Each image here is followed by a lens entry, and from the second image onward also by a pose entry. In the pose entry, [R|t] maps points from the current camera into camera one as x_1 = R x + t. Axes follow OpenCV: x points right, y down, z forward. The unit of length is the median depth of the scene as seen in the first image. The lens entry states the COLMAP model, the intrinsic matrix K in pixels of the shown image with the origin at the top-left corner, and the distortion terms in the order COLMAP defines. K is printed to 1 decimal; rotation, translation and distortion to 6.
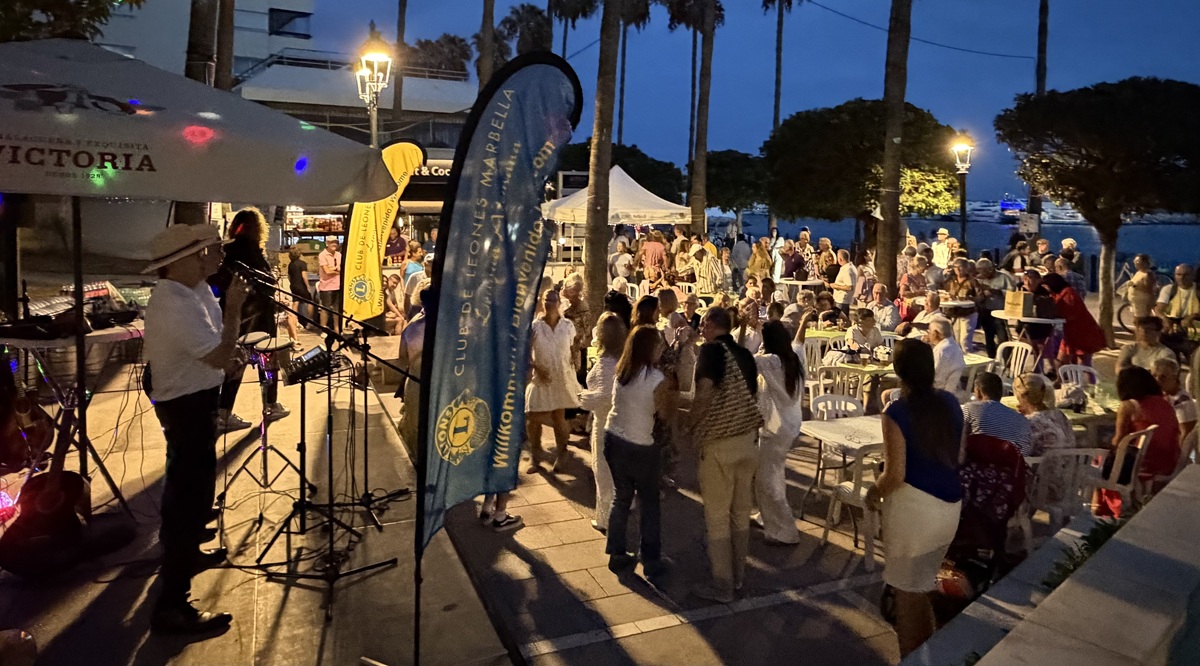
lens RADIAL K [[766.3, 0, 601.8], [0, 766.3, 329.7], [0, 0, 1]] dist [-0.000831, 0.000319]
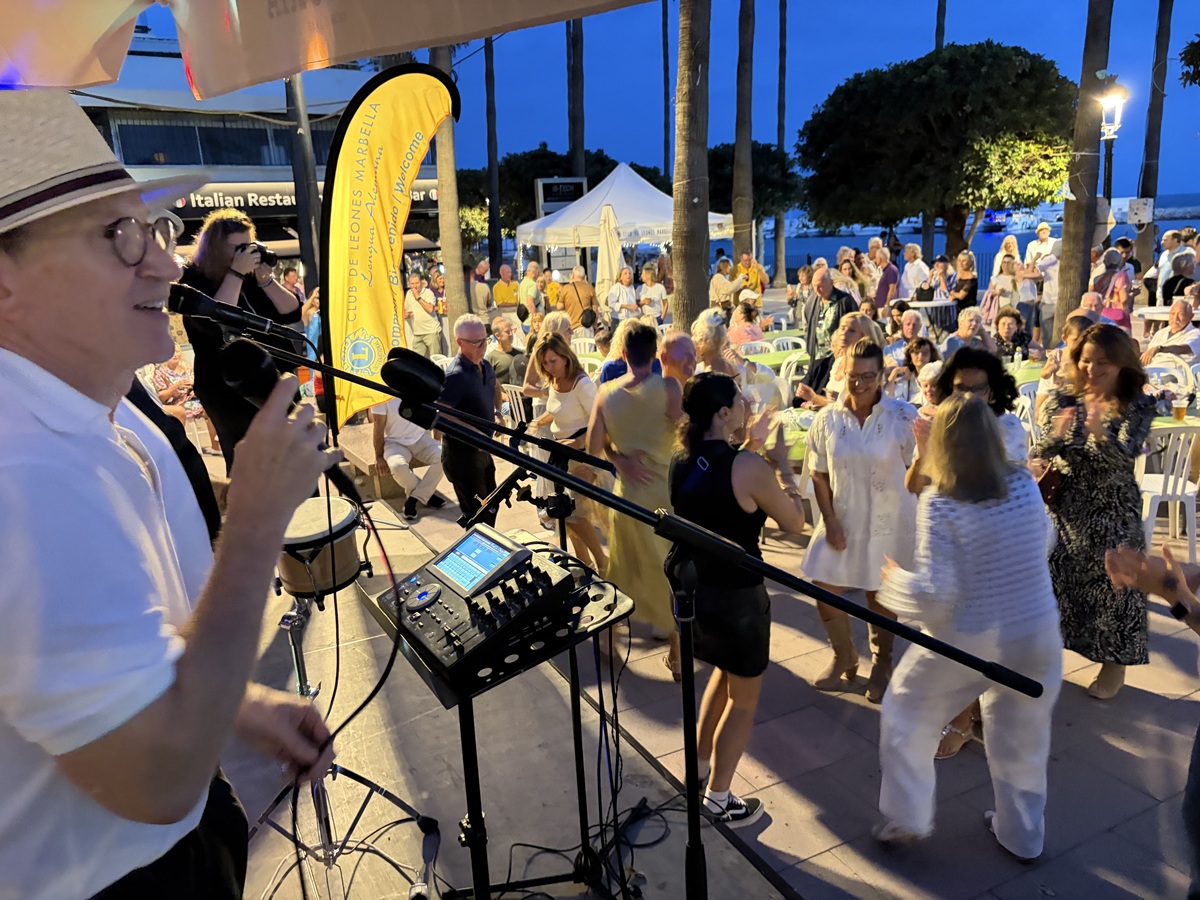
lens RADIAL K [[905.9, 0, 597.2], [0, 905.9, 455.3], [0, 0, 1]] dist [0.013244, -0.003451]
pose [[0.995023, -0.081732, 0.056999, -0.076649], [0.077357, 0.994167, 0.075157, -0.007089], [-0.062809, -0.070374, 0.995541, 0.133057]]
